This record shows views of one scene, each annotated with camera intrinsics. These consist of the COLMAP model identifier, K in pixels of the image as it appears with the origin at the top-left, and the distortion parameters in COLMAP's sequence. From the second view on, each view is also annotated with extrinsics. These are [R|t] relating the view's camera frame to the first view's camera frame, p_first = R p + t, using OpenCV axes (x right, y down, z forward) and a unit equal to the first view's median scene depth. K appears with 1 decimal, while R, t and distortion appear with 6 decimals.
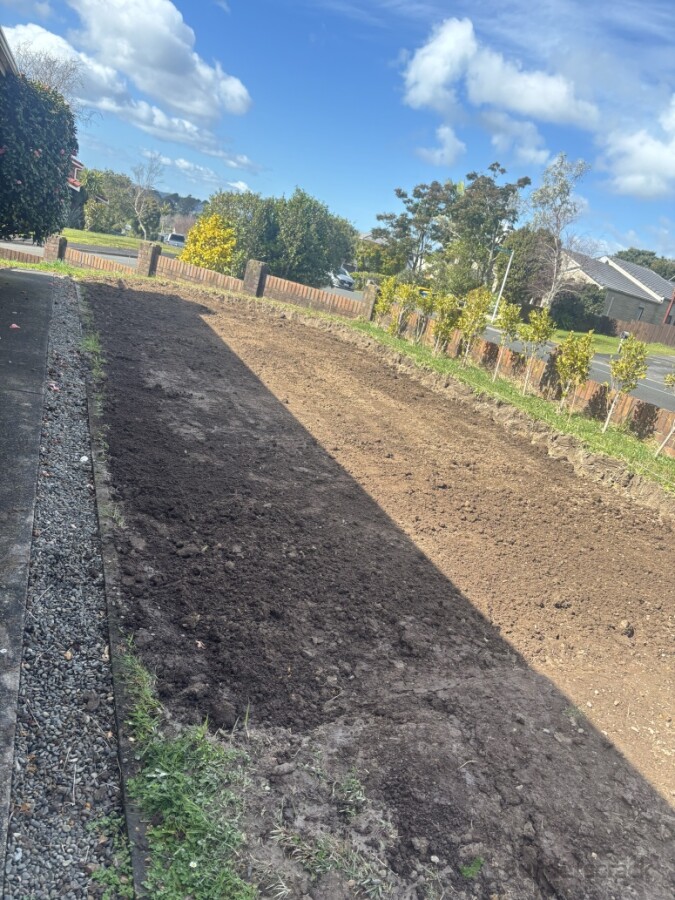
lens RADIAL K [[670.9, 0, 351.9], [0, 670.9, 454.7], [0, 0, 1]] dist [0.059111, -0.079240]
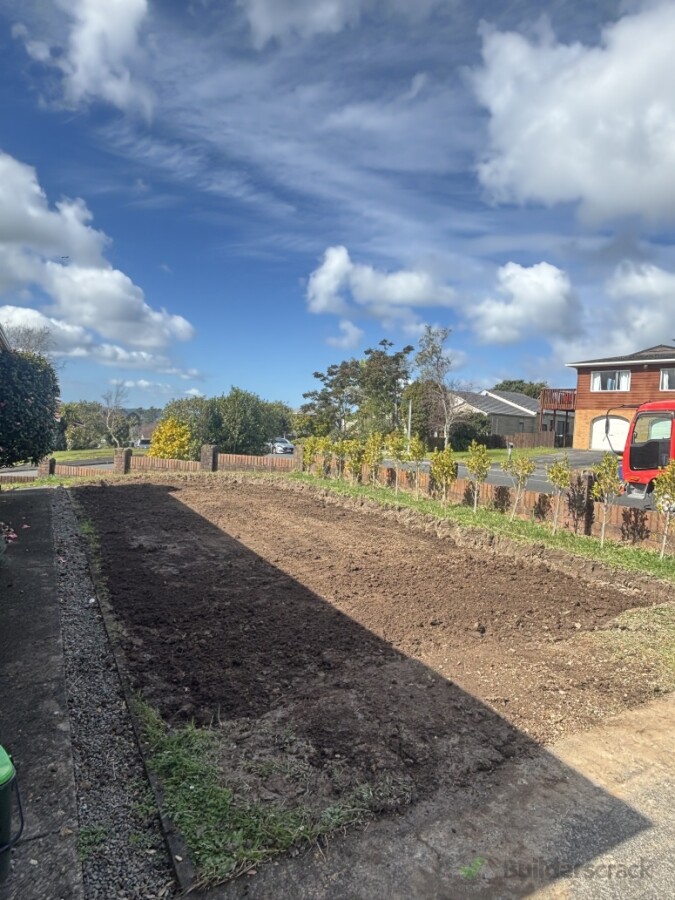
lens RADIAL K [[577.0, 0, 349.0], [0, 577.0, 445.8], [0, 0, 1]] dist [0.068161, -0.102512]
pose [[0.976955, -0.194810, 0.087220, 0.054930], [0.210204, 0.949062, -0.234726, 0.068055], [-0.037050, 0.247651, 0.968141, -0.183486]]
